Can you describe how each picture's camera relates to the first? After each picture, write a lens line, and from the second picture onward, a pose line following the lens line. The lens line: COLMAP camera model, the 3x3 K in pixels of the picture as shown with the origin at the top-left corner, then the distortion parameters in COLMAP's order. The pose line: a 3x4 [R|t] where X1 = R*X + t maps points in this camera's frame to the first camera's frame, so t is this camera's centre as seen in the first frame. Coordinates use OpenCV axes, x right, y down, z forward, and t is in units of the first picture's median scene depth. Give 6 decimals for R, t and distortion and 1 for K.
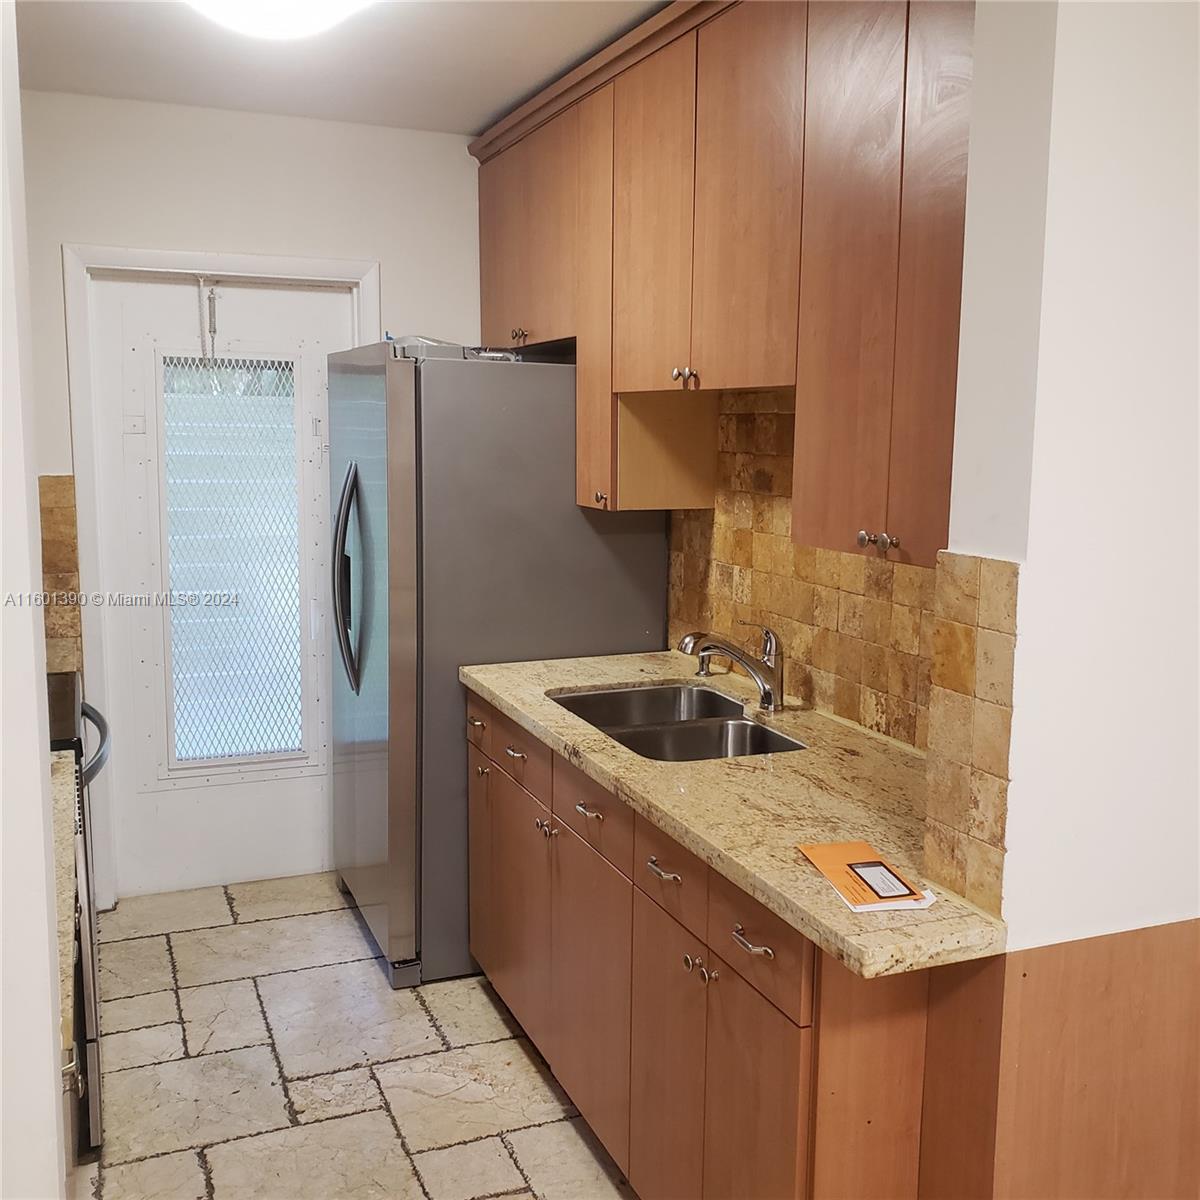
lens RADIAL K [[1251.5, 0, 643.5], [0, 1251.5, 595.5], [0, 0, 1]] dist [-0.002469, 0.055426]
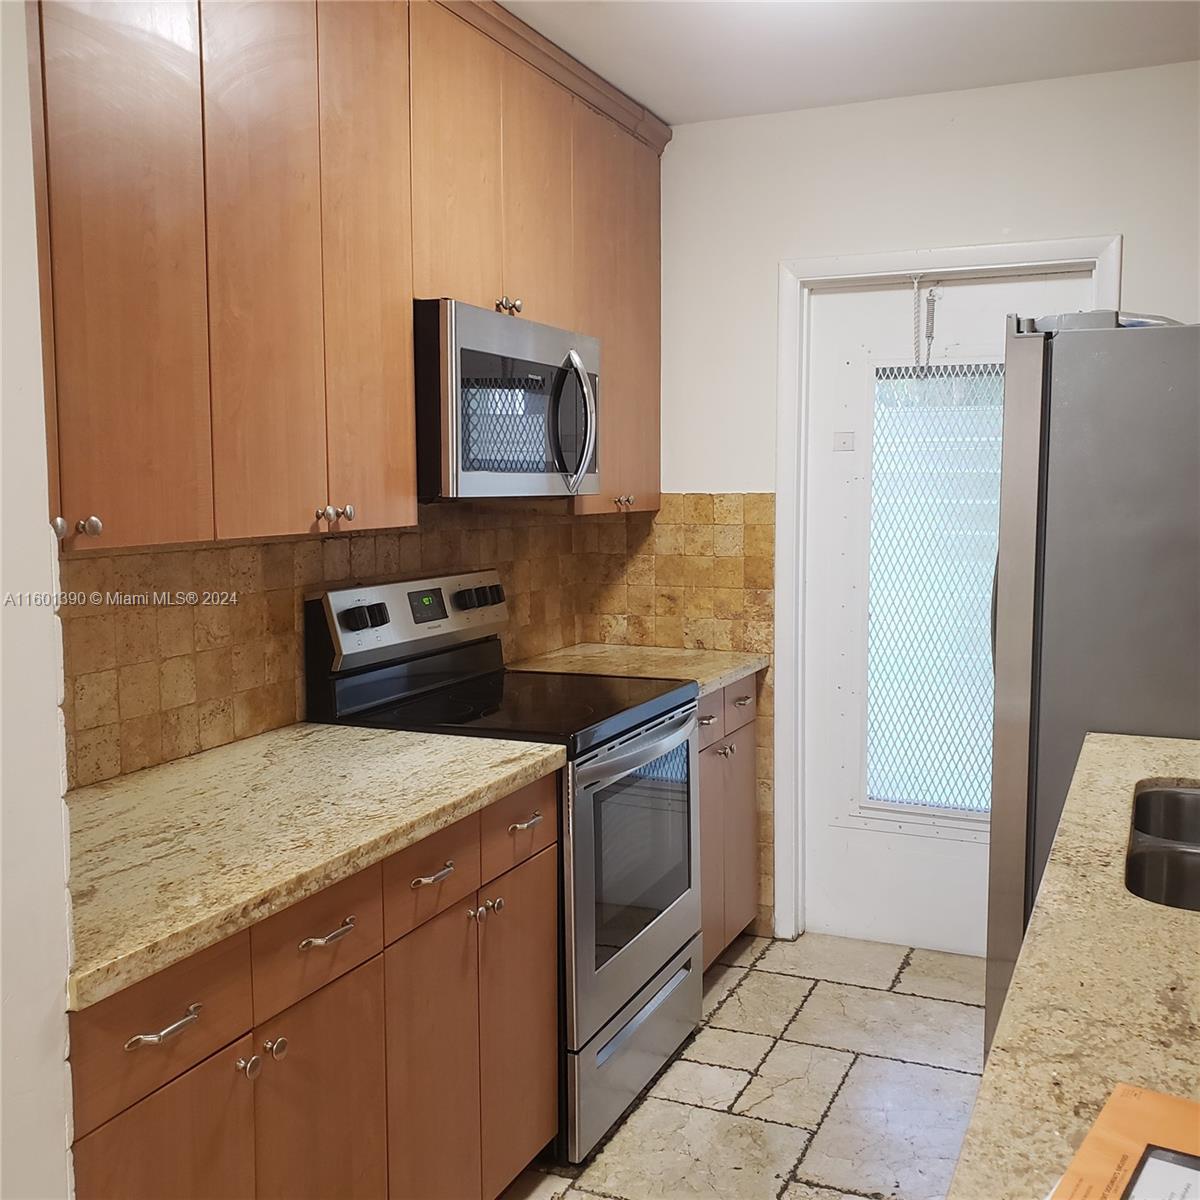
lens RADIAL K [[1269.7, 0, 602.3], [0, 1269.7, 587.1], [0, 0, 1]] dist [0.025839, -0.015836]
pose [[0.679737, 0.050222, -0.731734, 0.196511], [-0.084995, 0.996325, -0.010573, 0.001615], [0.728514, 0.069380, 0.681508, 0.220745]]
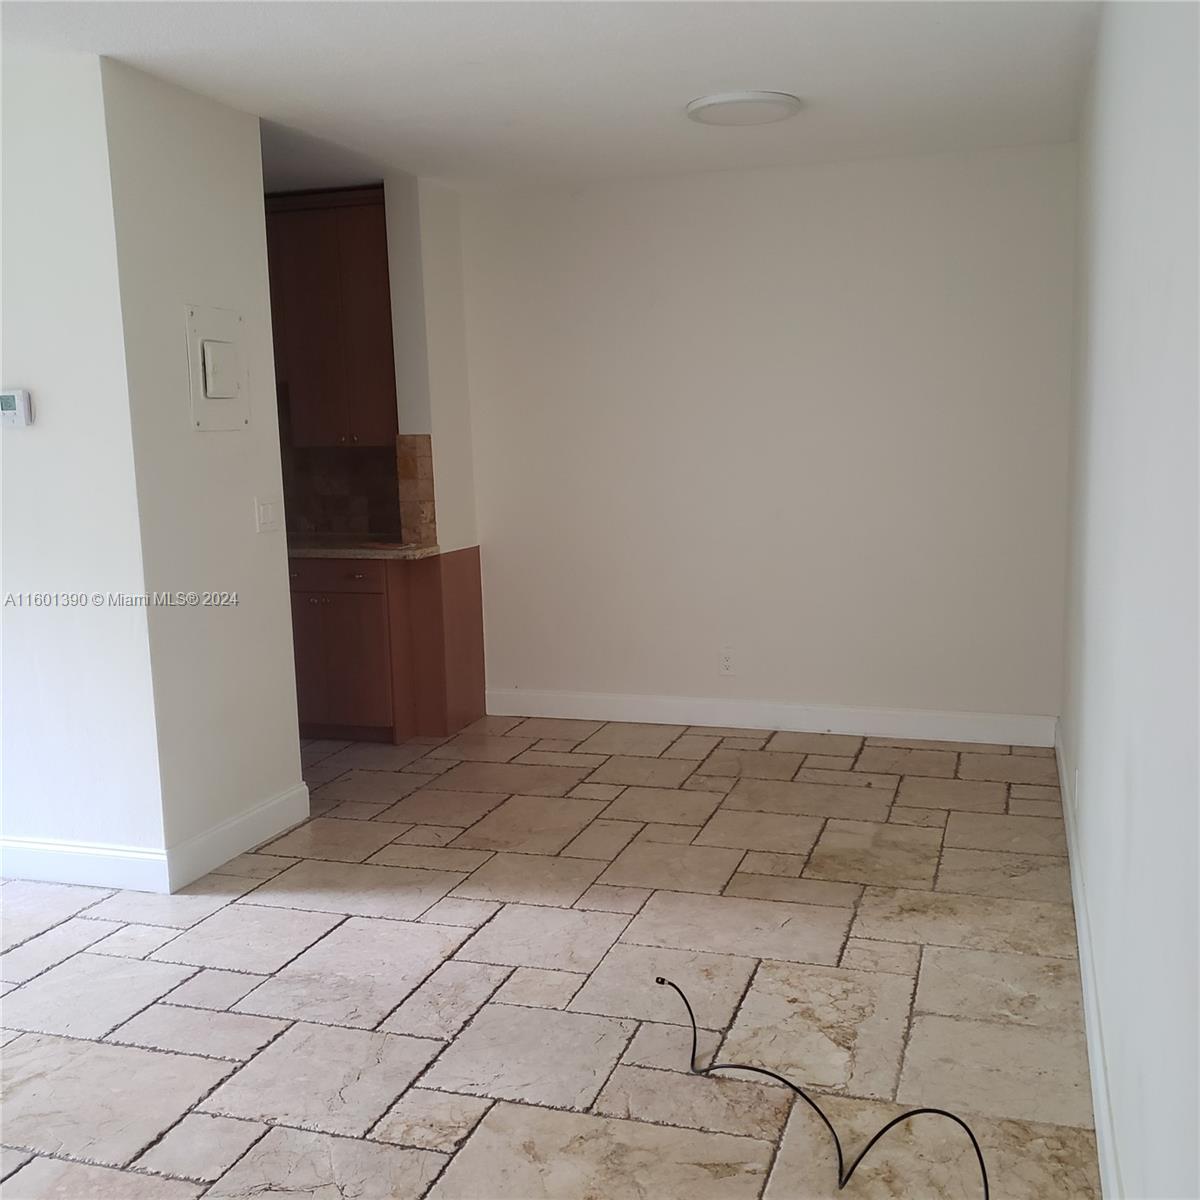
lens RADIAL K [[1251.5, 0, 643.5], [0, 1251.5, 595.5], [0, 0, 1]] dist [-0.002469, 0.055426]
pose [[0.649876, -0.136109, 0.747754, -0.704513], [0.132131, 0.989086, 0.065201, 0.095592], [-0.748467, 0.056429, 0.660767, -0.600108]]
